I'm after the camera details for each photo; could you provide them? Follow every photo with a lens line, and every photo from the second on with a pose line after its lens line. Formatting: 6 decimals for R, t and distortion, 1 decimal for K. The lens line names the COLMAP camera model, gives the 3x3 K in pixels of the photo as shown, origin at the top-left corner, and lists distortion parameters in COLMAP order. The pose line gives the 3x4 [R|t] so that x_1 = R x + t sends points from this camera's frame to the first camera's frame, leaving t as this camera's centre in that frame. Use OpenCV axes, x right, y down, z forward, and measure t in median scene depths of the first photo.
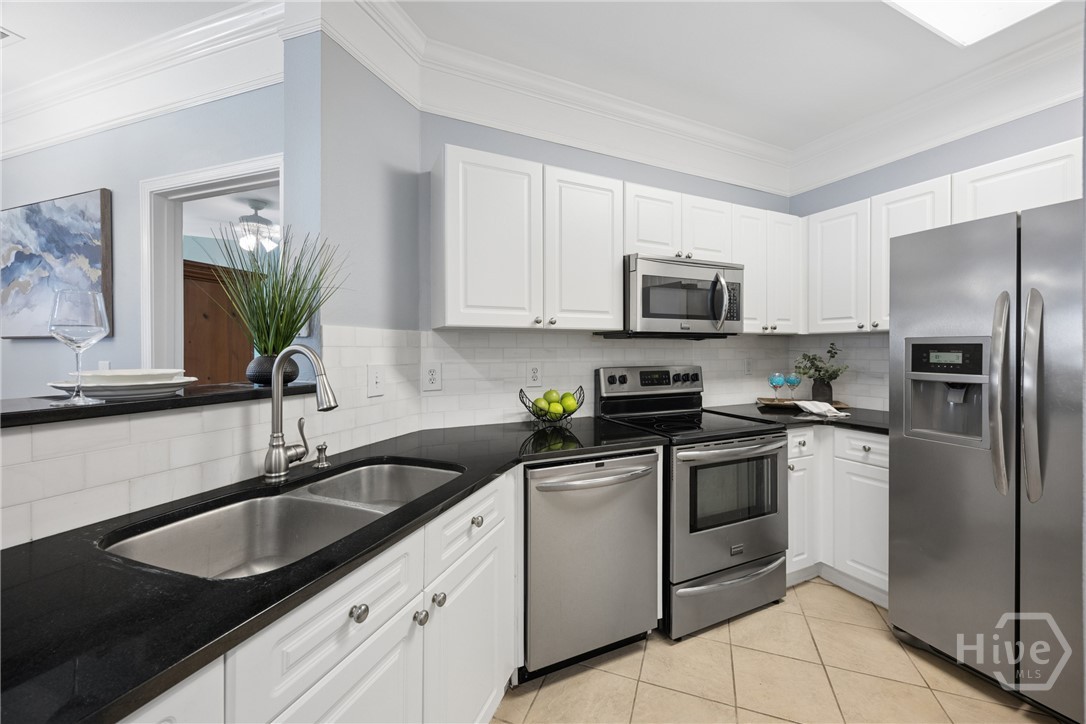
lens RADIAL K [[434.8, 0, 544.6], [0, 434.8, 351.8], [0, 0, 1]] dist [0.000322, 0.000088]
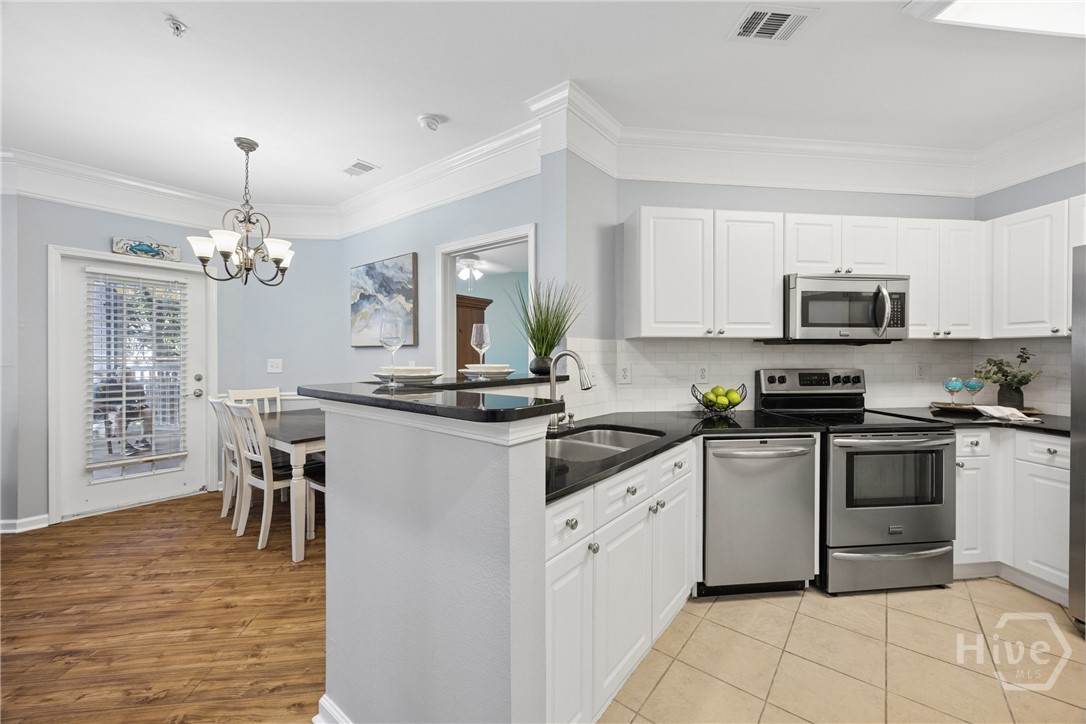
lens RADIAL K [[420.1, 0, 544.4], [0, 420.1, 357.6], [0, 0, 1]] dist [-0.001360, -0.000068]
pose [[0.946800, 0.003555, -0.321804, -0.067731], [-0.002788, 0.999992, 0.002844, 0.003442], [0.321812, -0.001795, 0.946802, -0.299541]]
